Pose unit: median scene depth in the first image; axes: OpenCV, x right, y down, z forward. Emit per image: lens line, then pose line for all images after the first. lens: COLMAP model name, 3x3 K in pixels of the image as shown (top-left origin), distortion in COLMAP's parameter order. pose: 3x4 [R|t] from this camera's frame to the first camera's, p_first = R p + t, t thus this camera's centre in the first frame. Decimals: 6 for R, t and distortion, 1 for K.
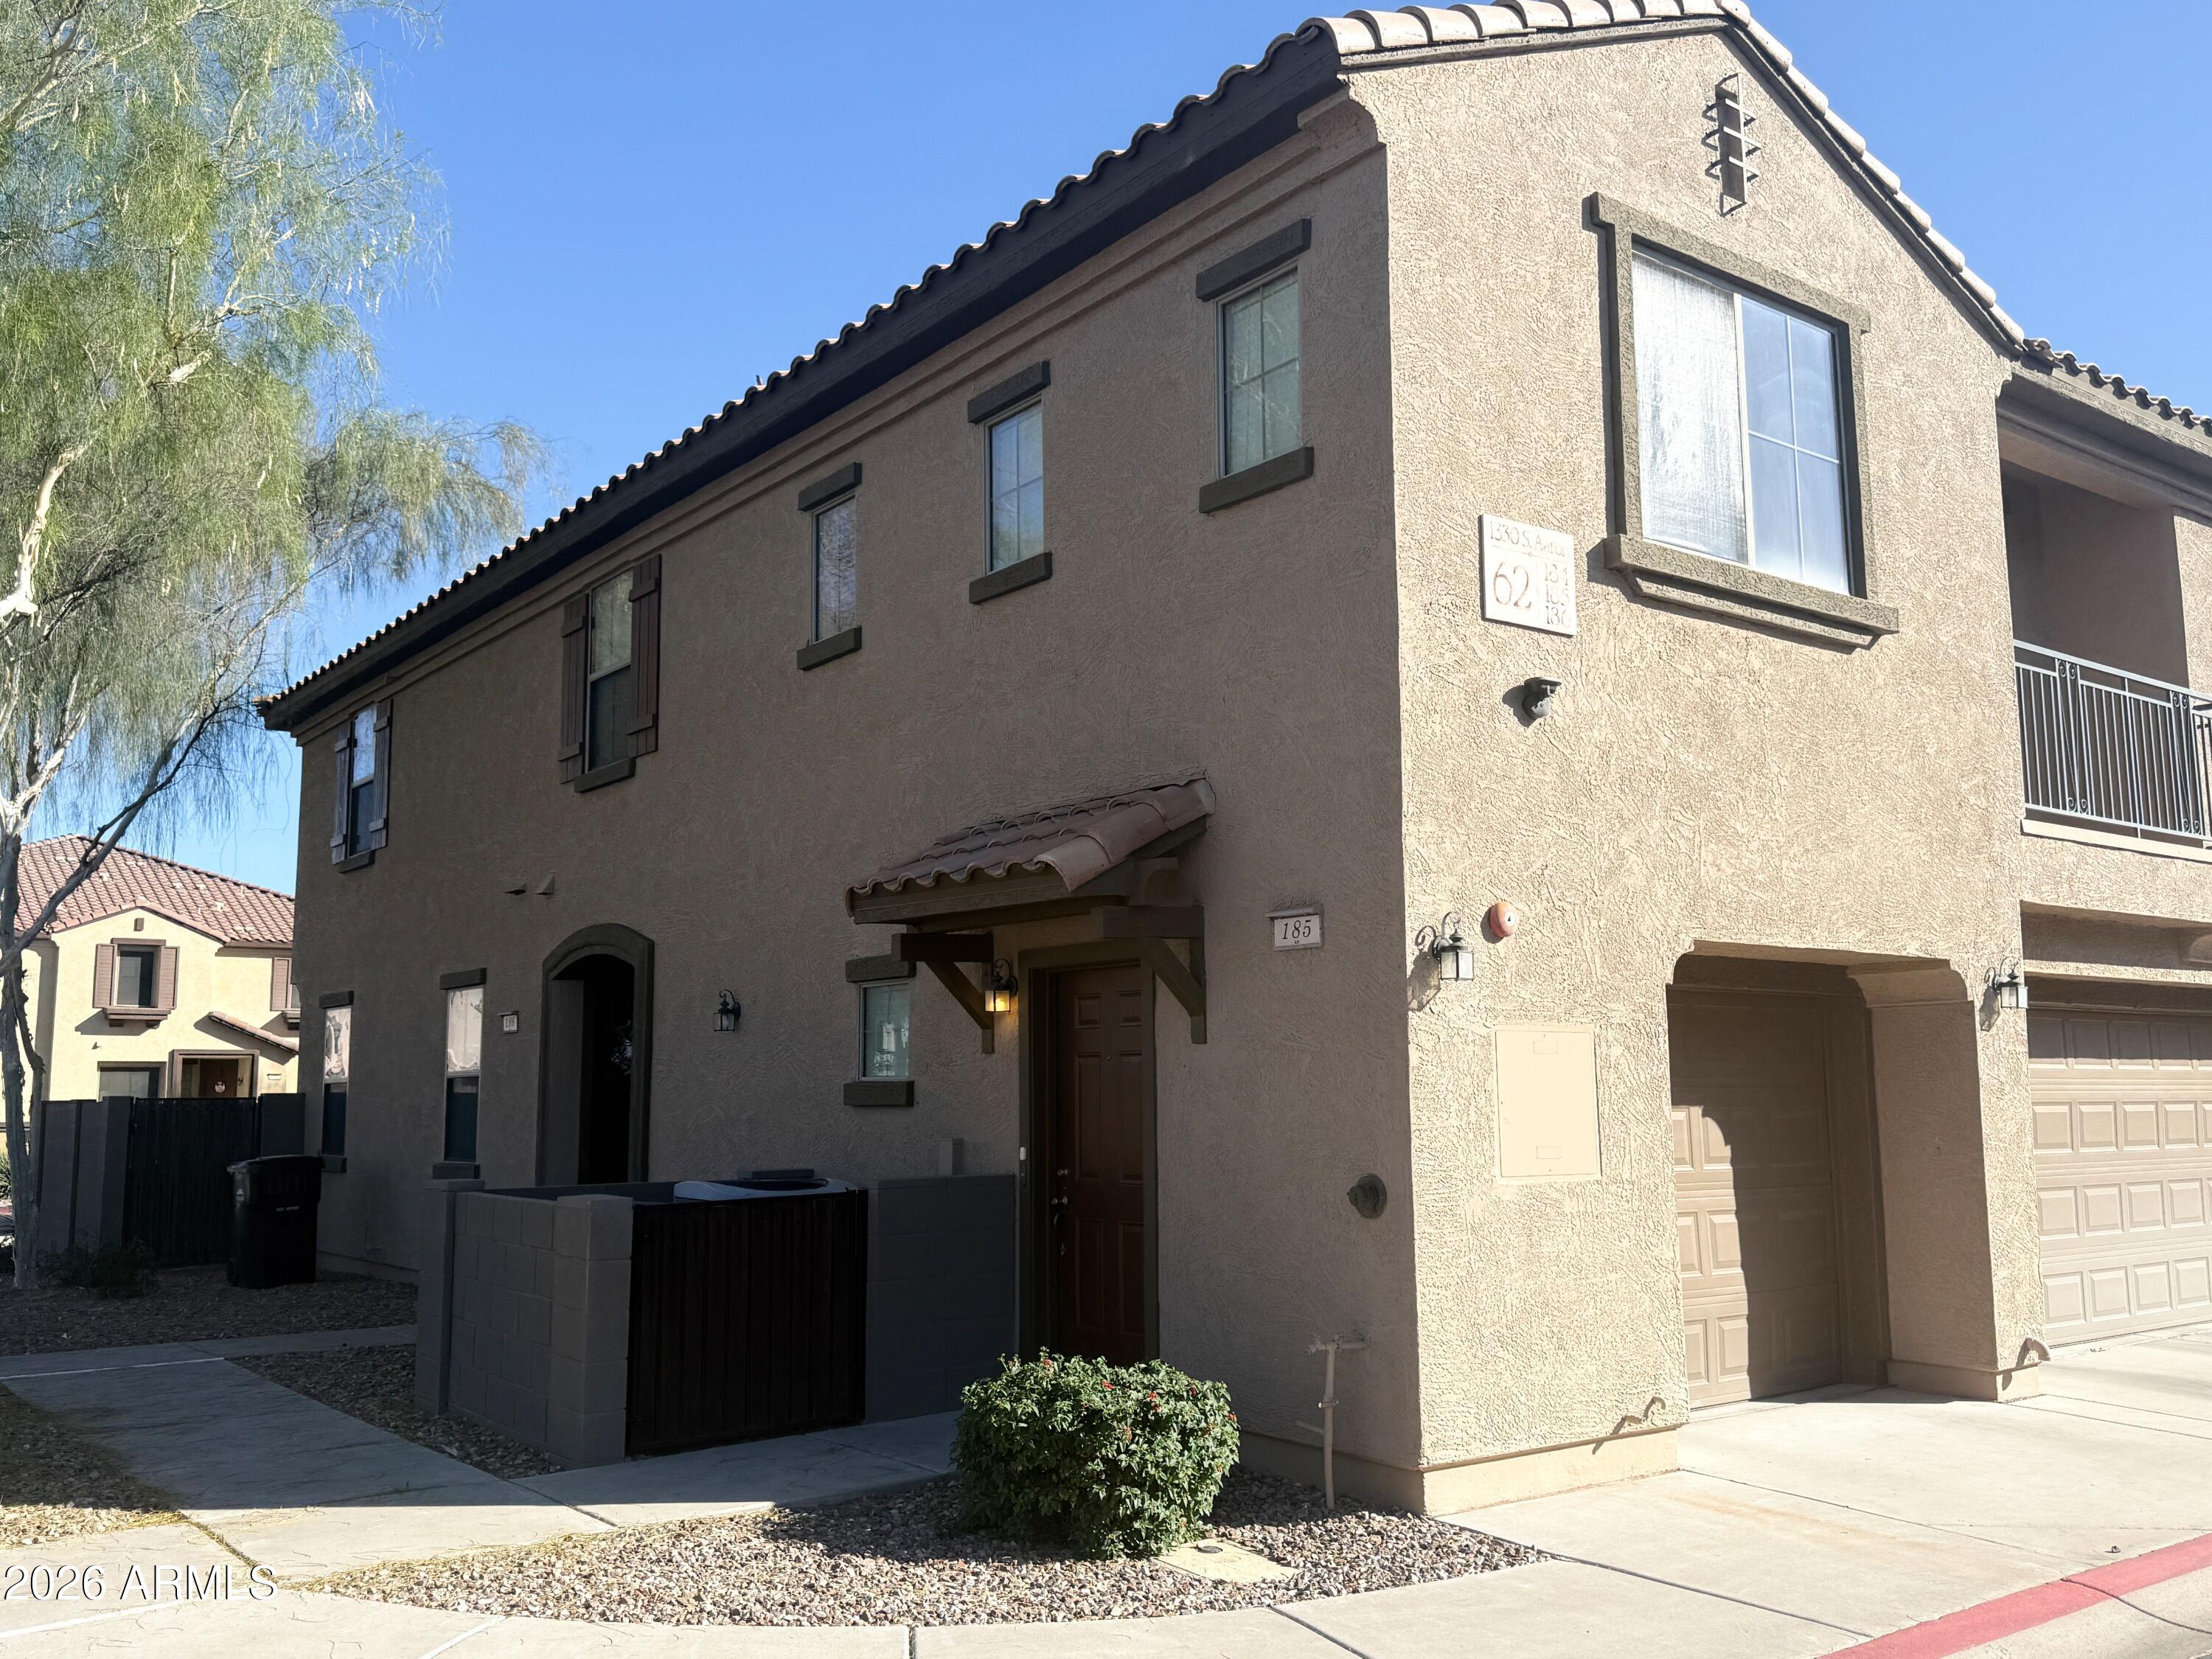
lens RADIAL K [[1887.1, 0, 1106.5], [0, 1887.1, 842.0], [0, 0, 1]] dist [0.069112, -0.051639]
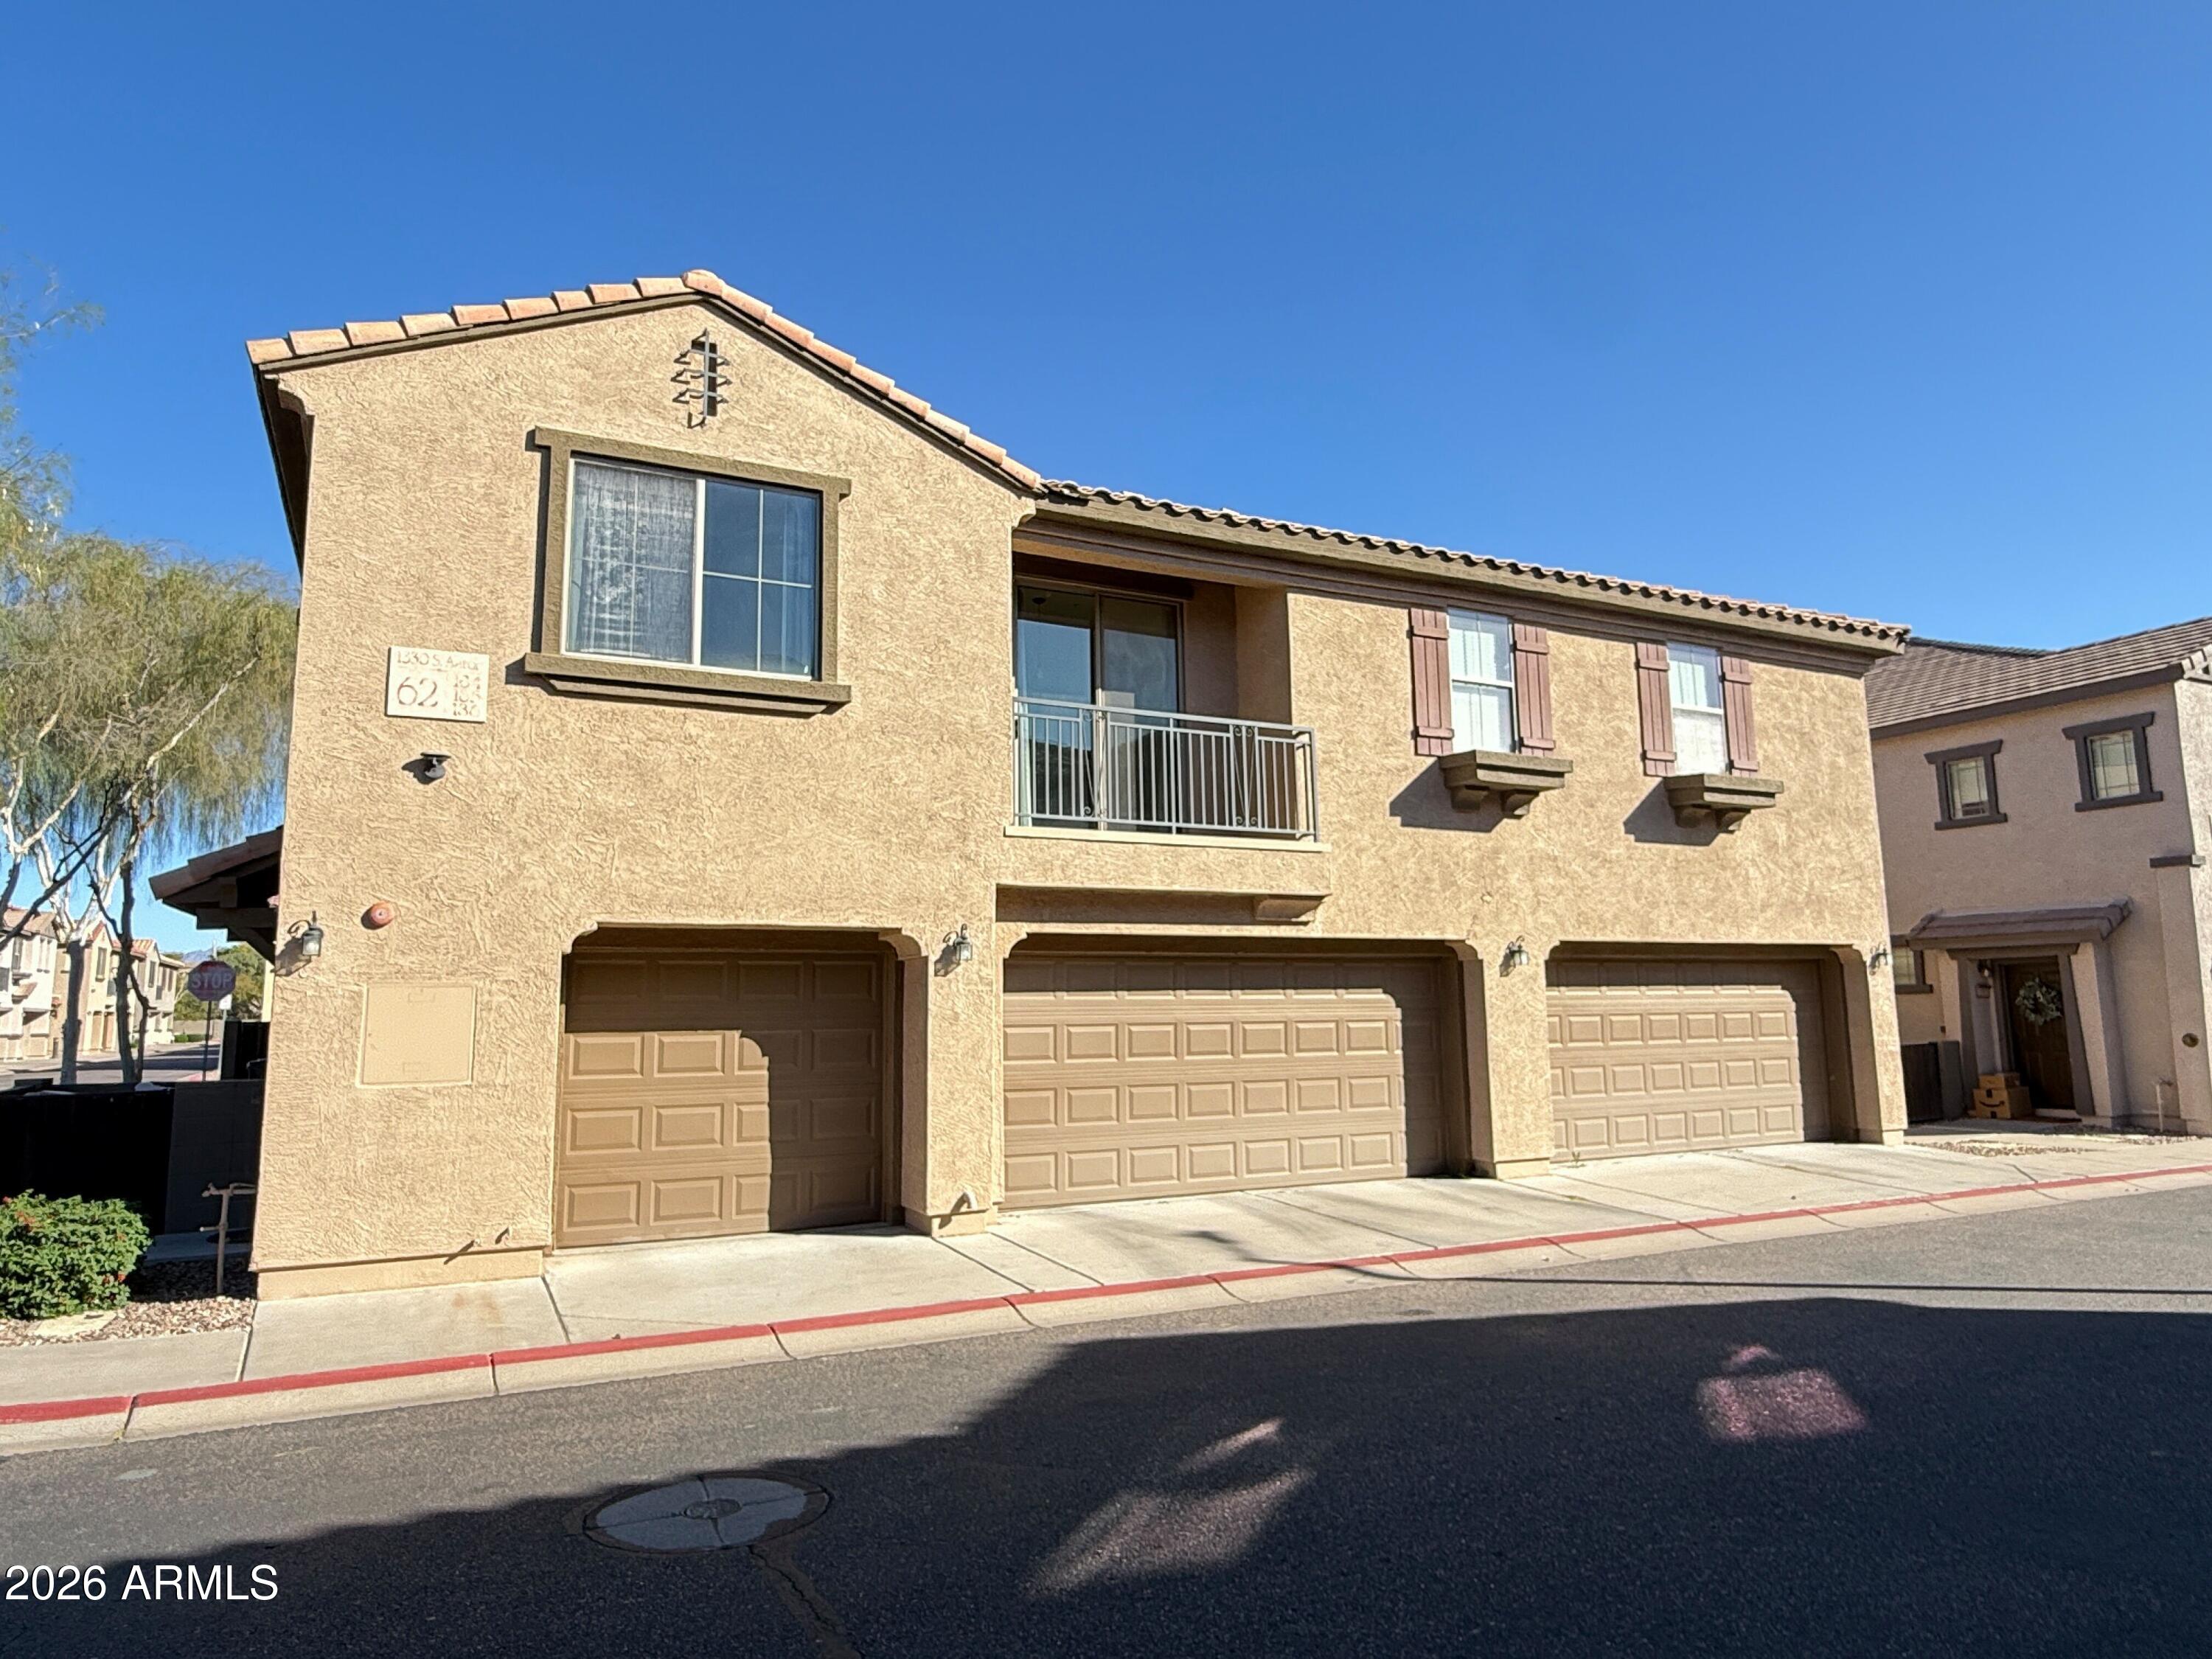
lens RADIAL K [[1328.0, 0, 1102.3], [0, 1328.0, 822.6], [0, 0, 1]] dist [-0.000789, -0.006292]
pose [[0.980007, -0.031446, -0.196462, 0.849219], [0.030852, 0.999505, -0.006083, -0.006966], [0.196556, -0.000100, 0.980493, 0.058520]]
